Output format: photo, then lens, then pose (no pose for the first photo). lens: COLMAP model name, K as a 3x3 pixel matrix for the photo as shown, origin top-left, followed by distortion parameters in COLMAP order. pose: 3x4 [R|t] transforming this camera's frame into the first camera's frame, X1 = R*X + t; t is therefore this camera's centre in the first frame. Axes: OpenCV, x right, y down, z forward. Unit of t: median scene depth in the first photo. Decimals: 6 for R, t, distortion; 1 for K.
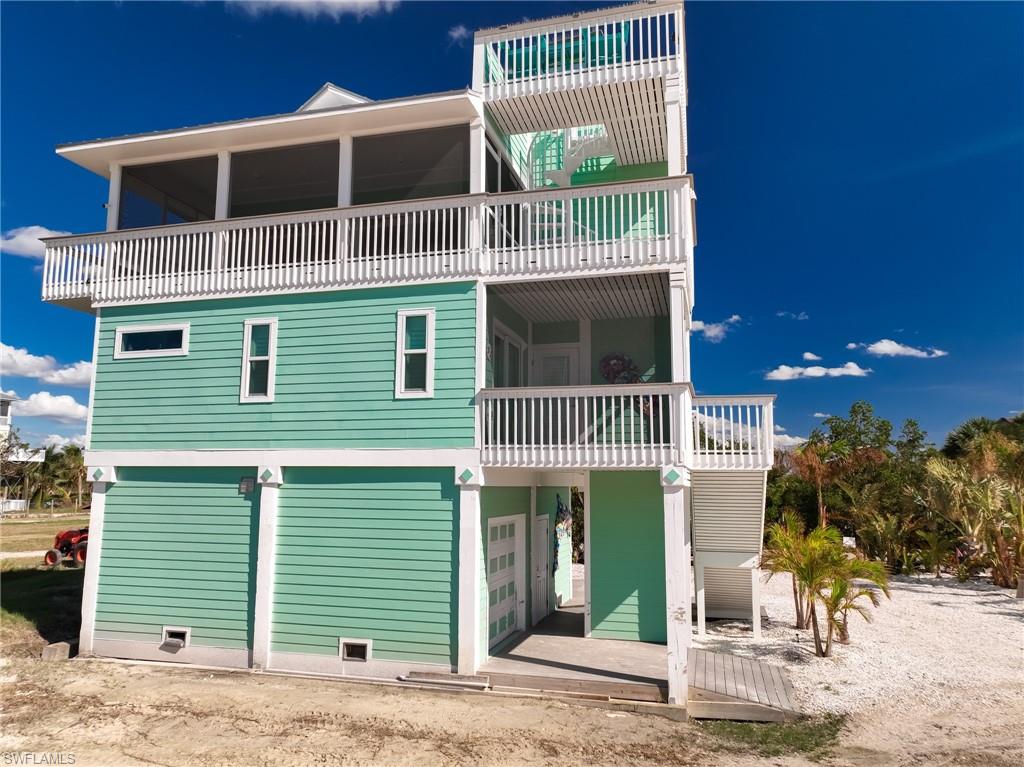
lens RADIAL K [[713.2, 0, 508.5], [0, 713.2, 391.9], [0, 0, 1]] dist [-0.012837, 0.020990]
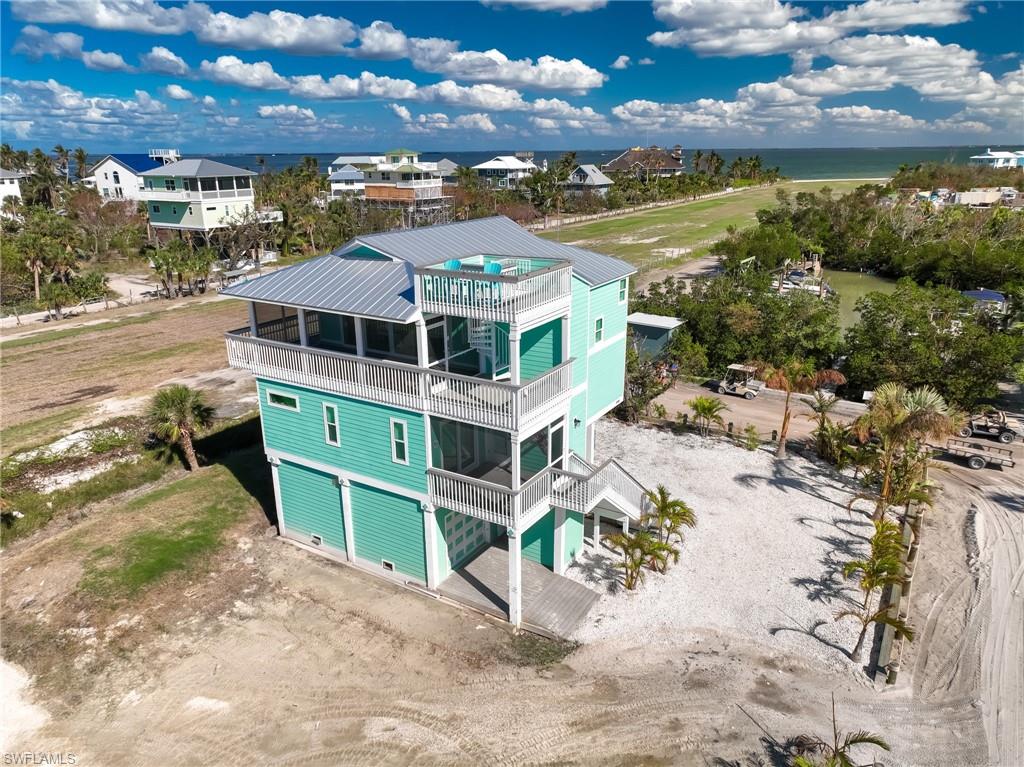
lens RADIAL K [[713.2, 0, 517.5], [0, 713.2, 374.3], [0, 0, 1]] dist [-0.012837, 0.020990]
pose [[0.959166, 0.069547, -0.274161, 0.680829], [0.053491, 0.907206, 0.417271, -0.995203], [0.277741, -0.414897, 0.866441, -0.485179]]
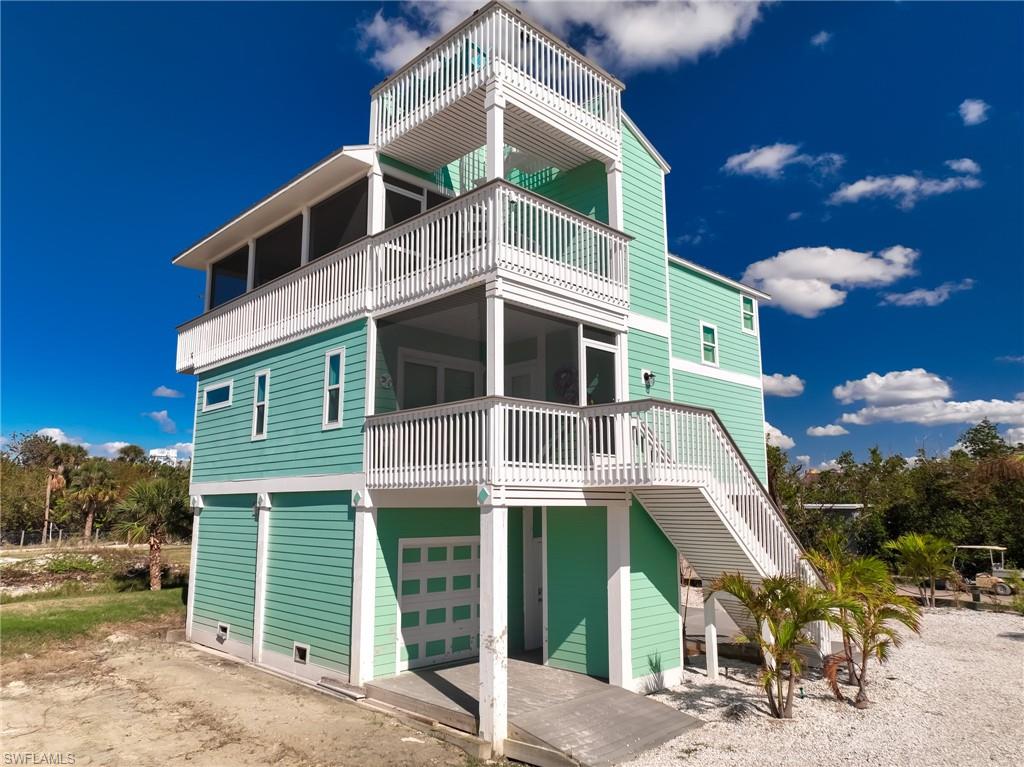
lens RADIAL K [[713.2, 0, 516.0], [0, 713.2, 385.5], [0, 0, 1]] dist [-0.012837, 0.020990]
pose [[0.864946, -0.095109, -0.492770, 0.668652], [0.077314, 0.995409, -0.056416, 0.025823], [0.495874, 0.010699, 0.868329, 0.171097]]
